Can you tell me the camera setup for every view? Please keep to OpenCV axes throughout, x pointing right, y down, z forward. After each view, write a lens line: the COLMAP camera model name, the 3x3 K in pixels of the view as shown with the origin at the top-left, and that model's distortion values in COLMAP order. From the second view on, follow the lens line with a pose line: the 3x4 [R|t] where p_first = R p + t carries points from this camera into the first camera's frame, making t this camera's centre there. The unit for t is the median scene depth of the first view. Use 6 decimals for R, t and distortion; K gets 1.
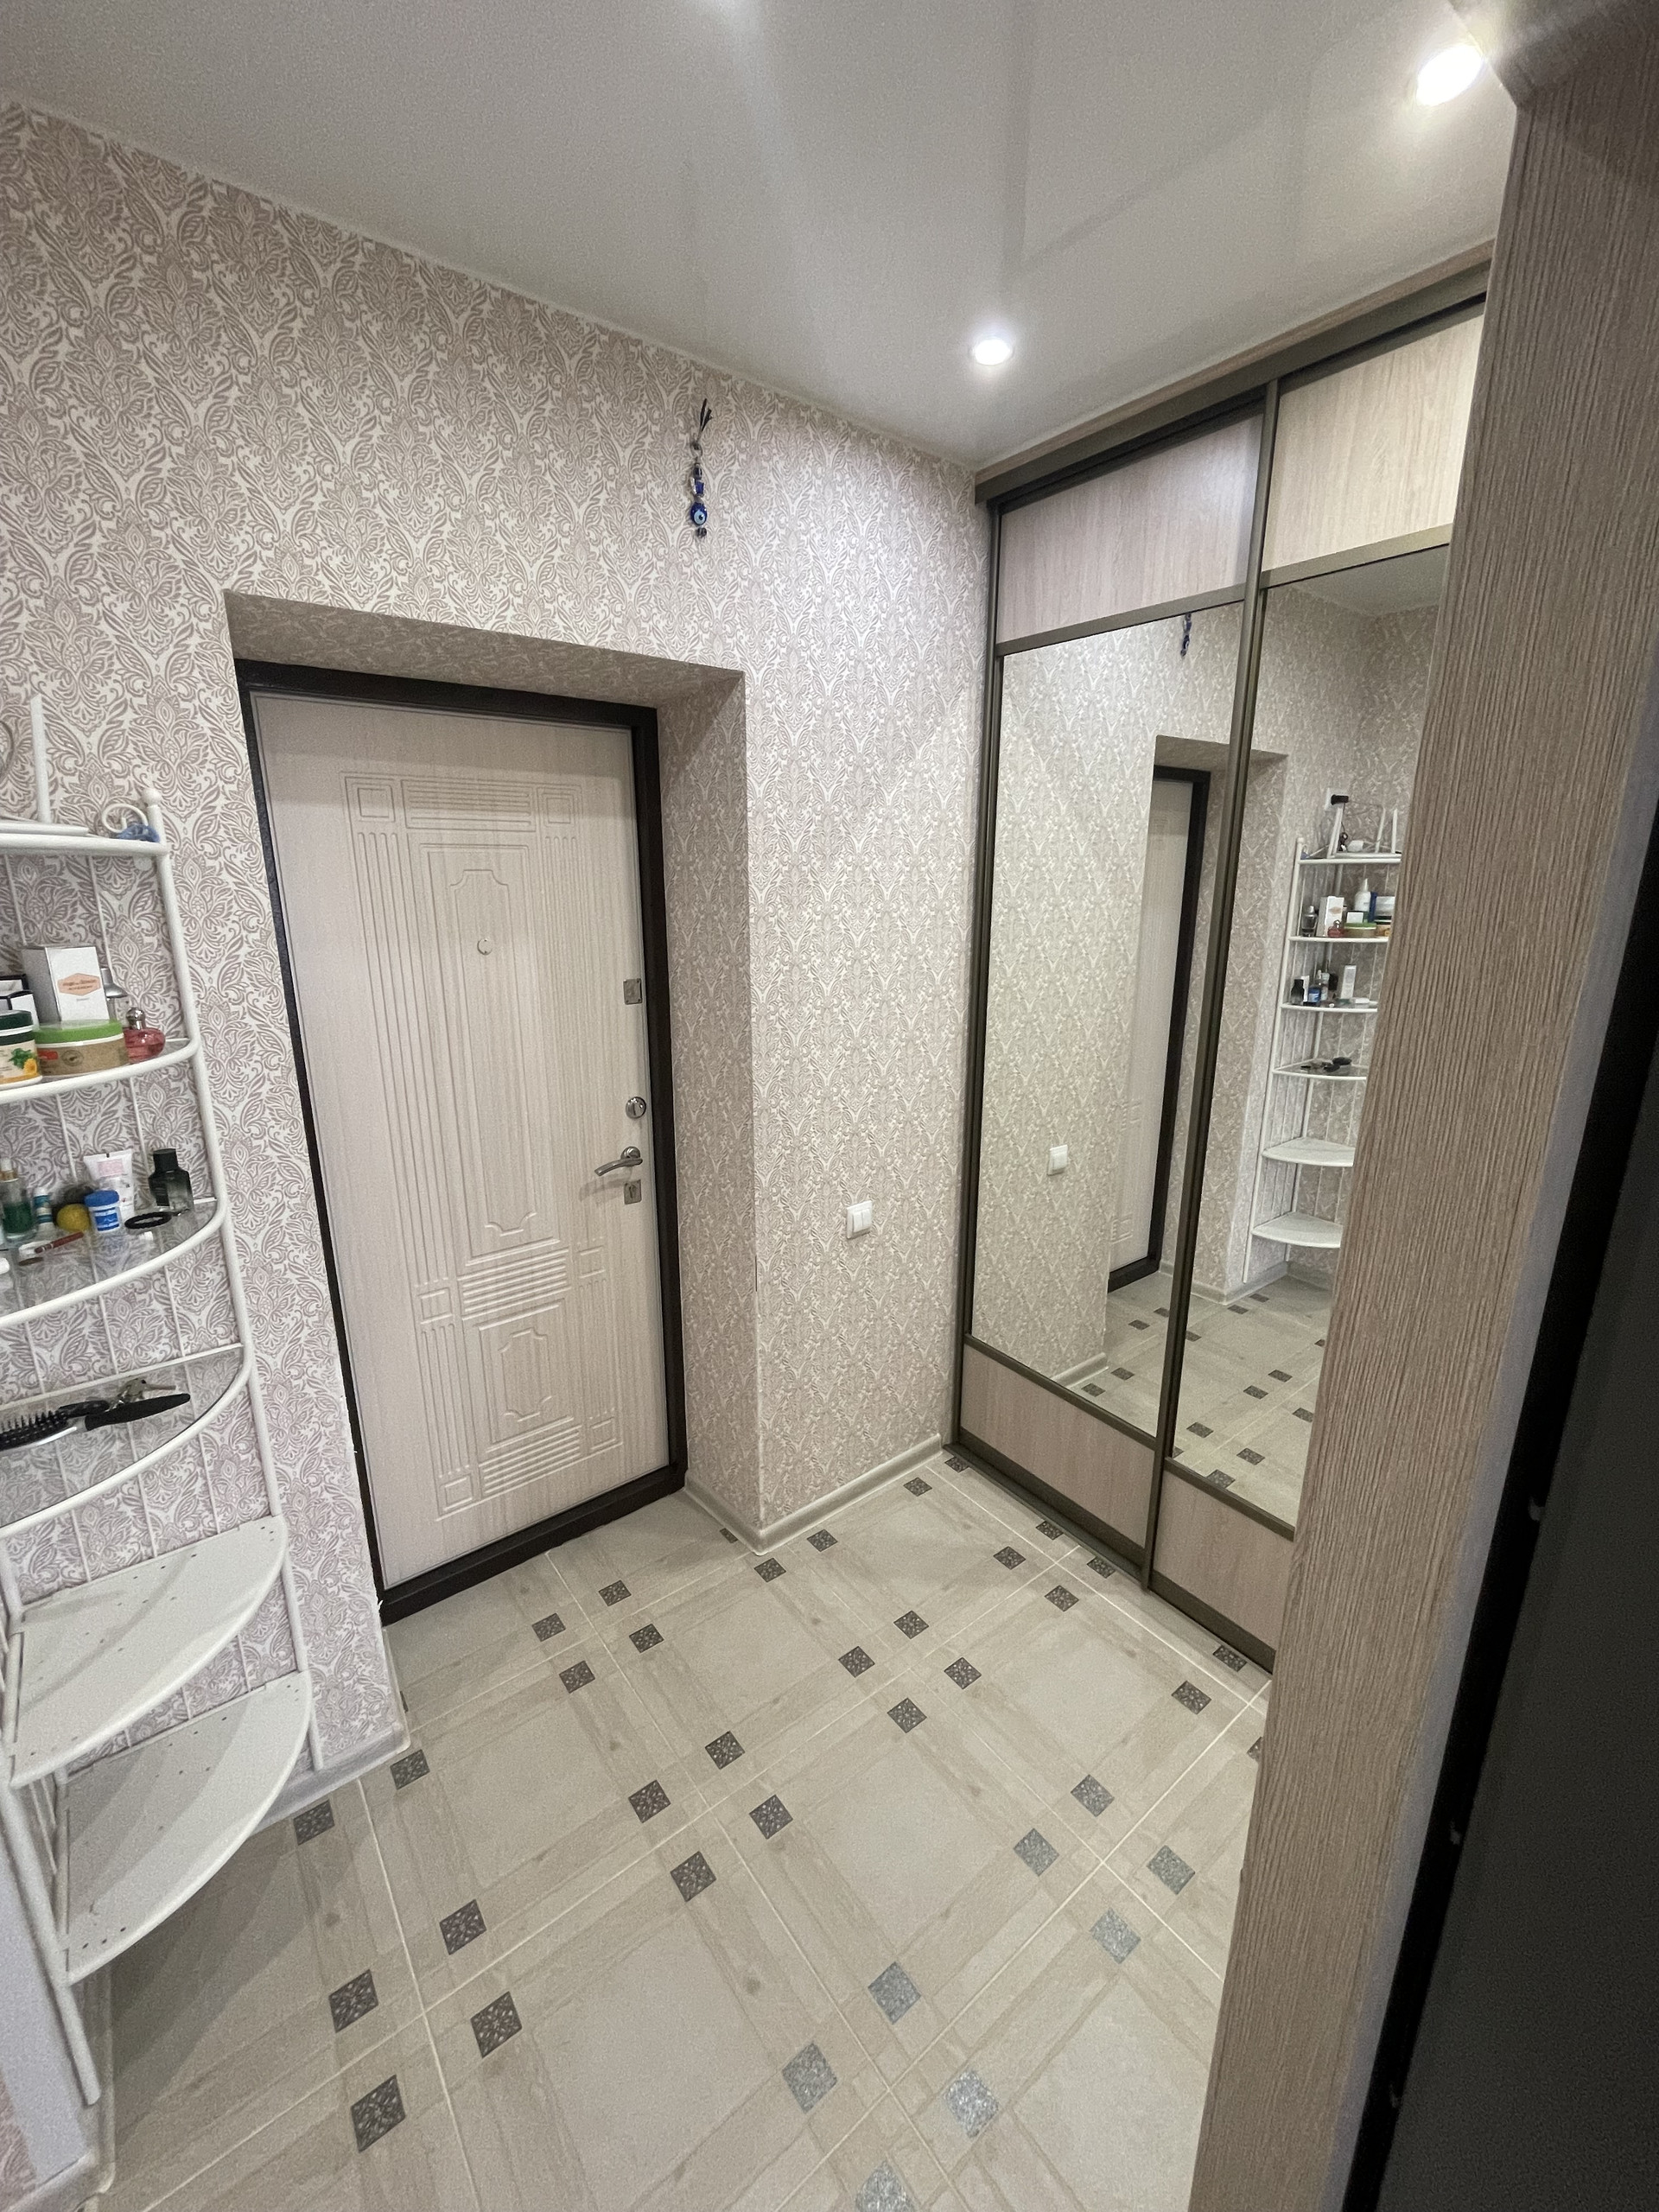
lens RADIAL K [[895.3, 0, 823.6], [0, 895.3, 1104.5], [0, 0, 1]] dist [-0.008772, 0.000927]
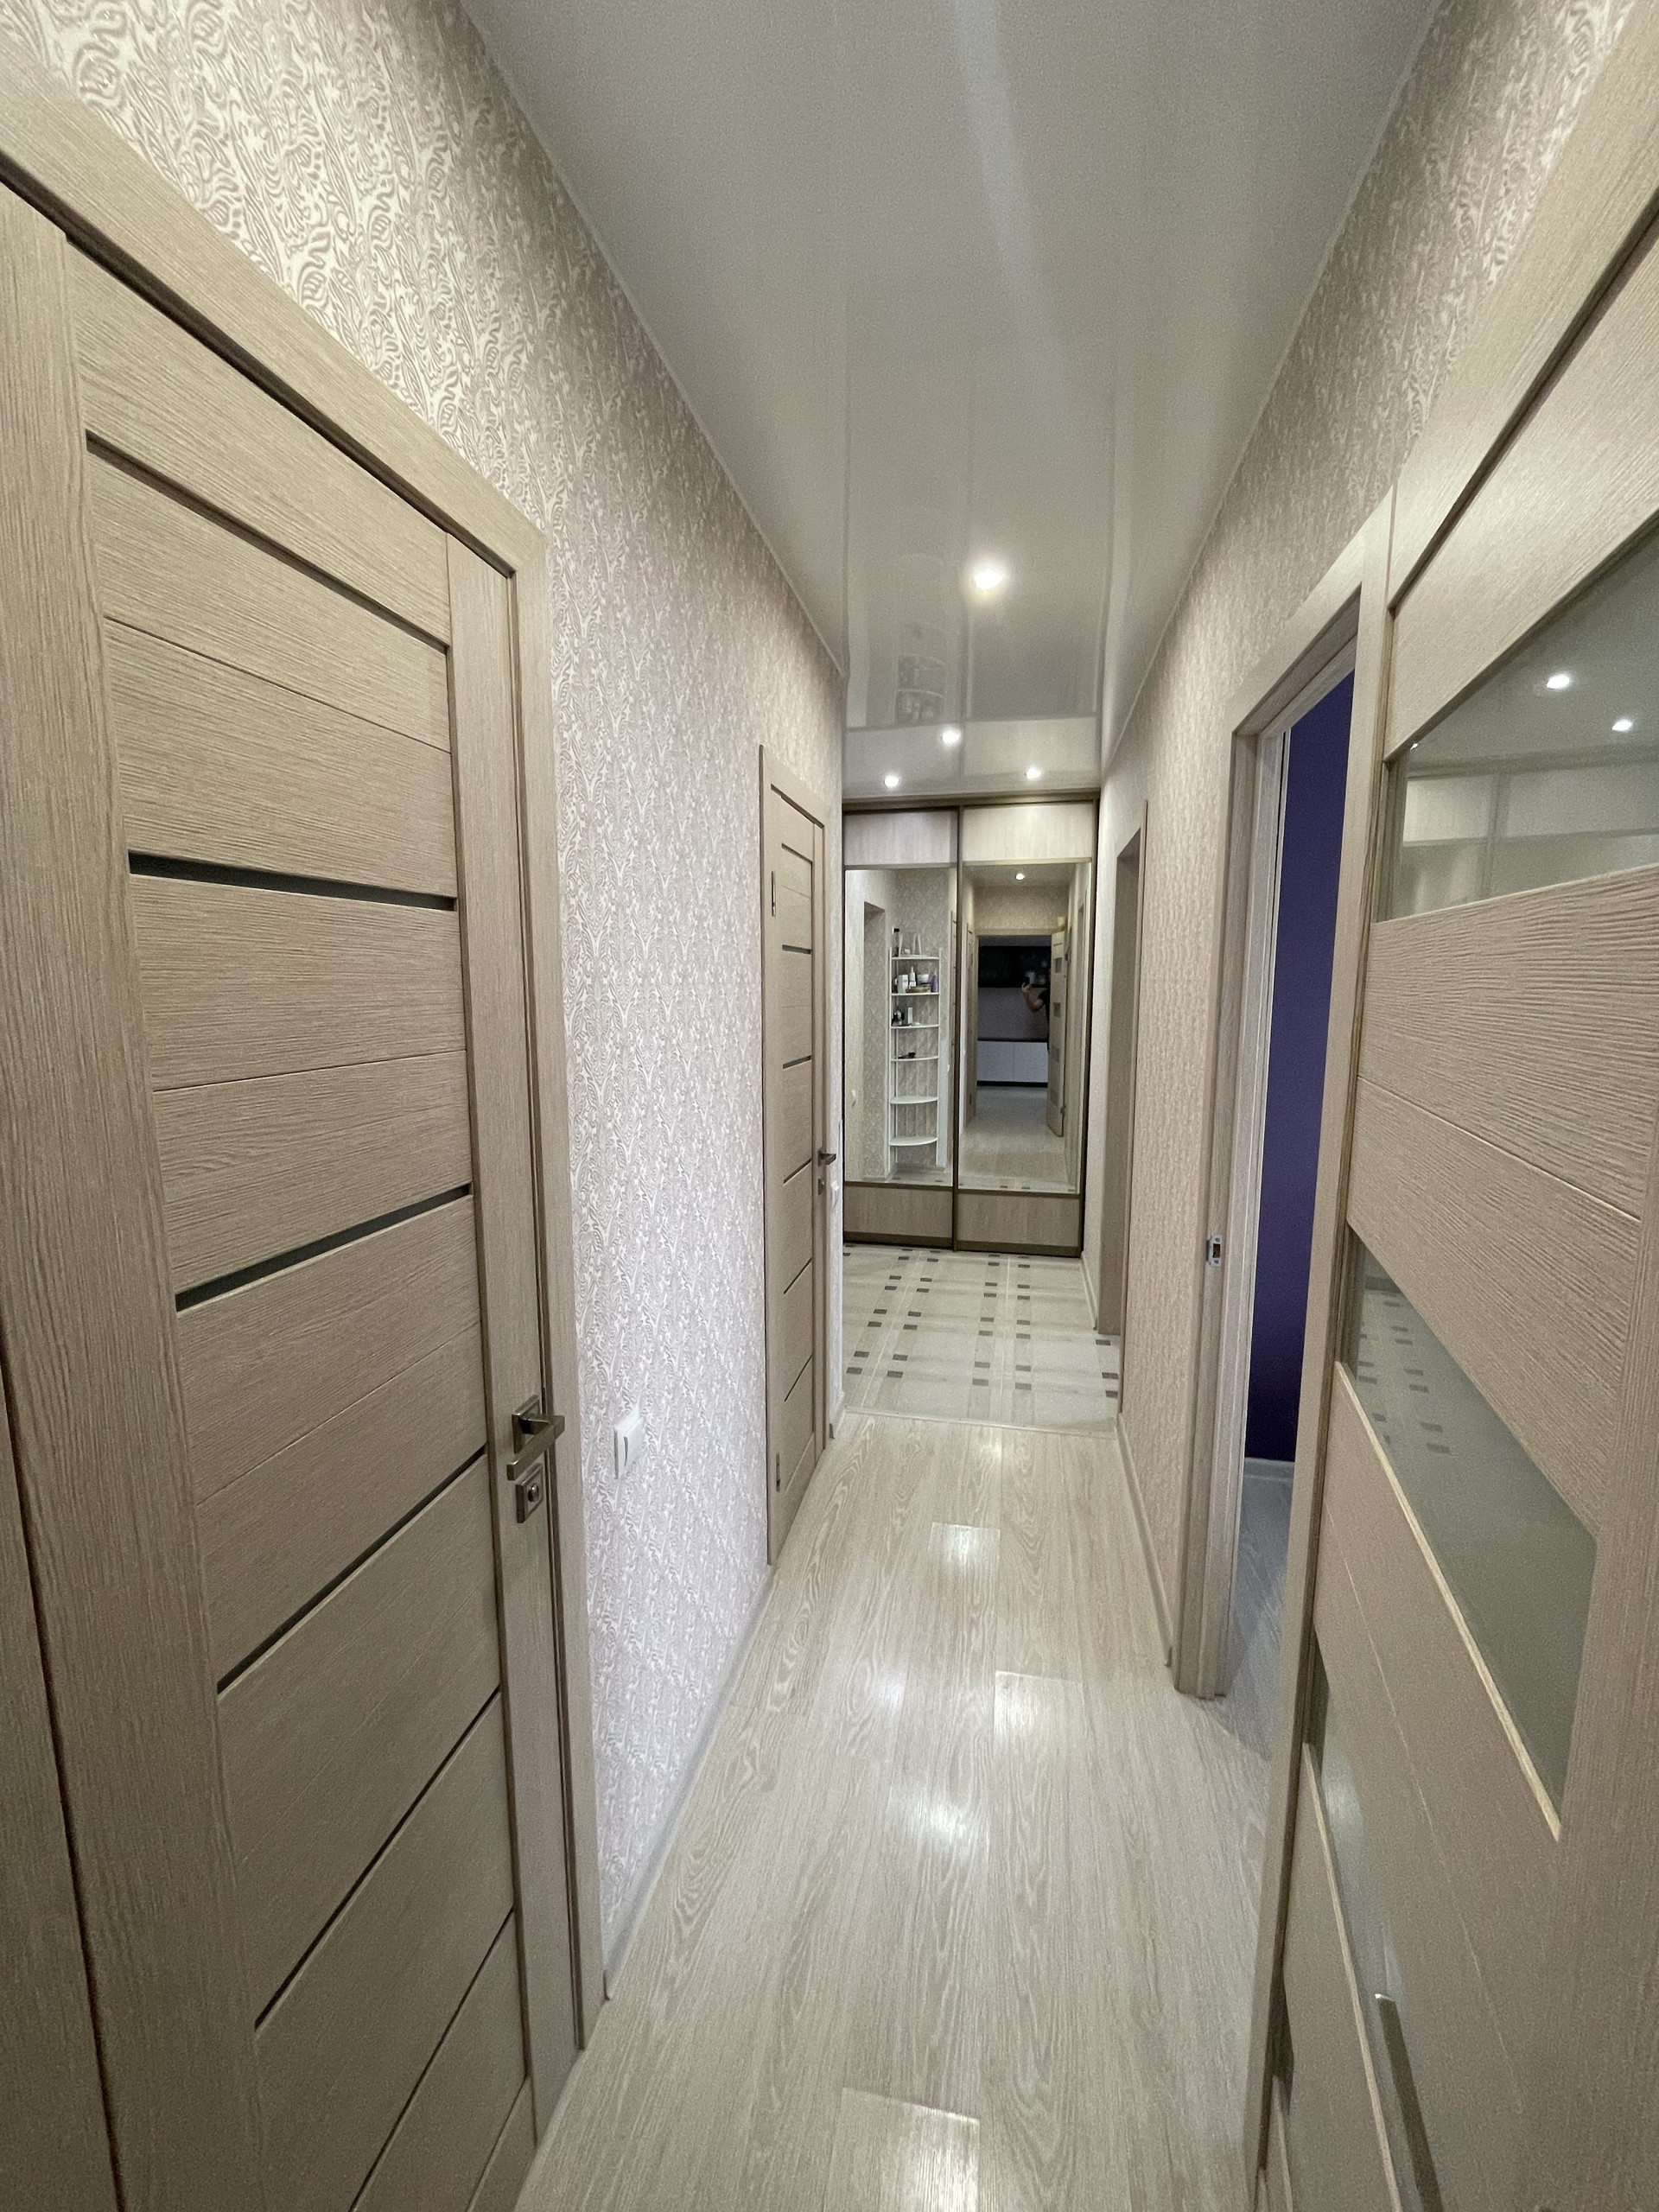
lens RADIAL K [[895.3, 0, 832.7], [0, 895.3, 1098.5], [0, 0, 1]] dist [-0.008772, 0.000927]
pose [[0.764965, -0.086668, 0.638214, -1.370243], [0.156132, 0.986302, -0.053203, 0.207237], [-0.624861, 0.140344, 0.768018, -0.695624]]
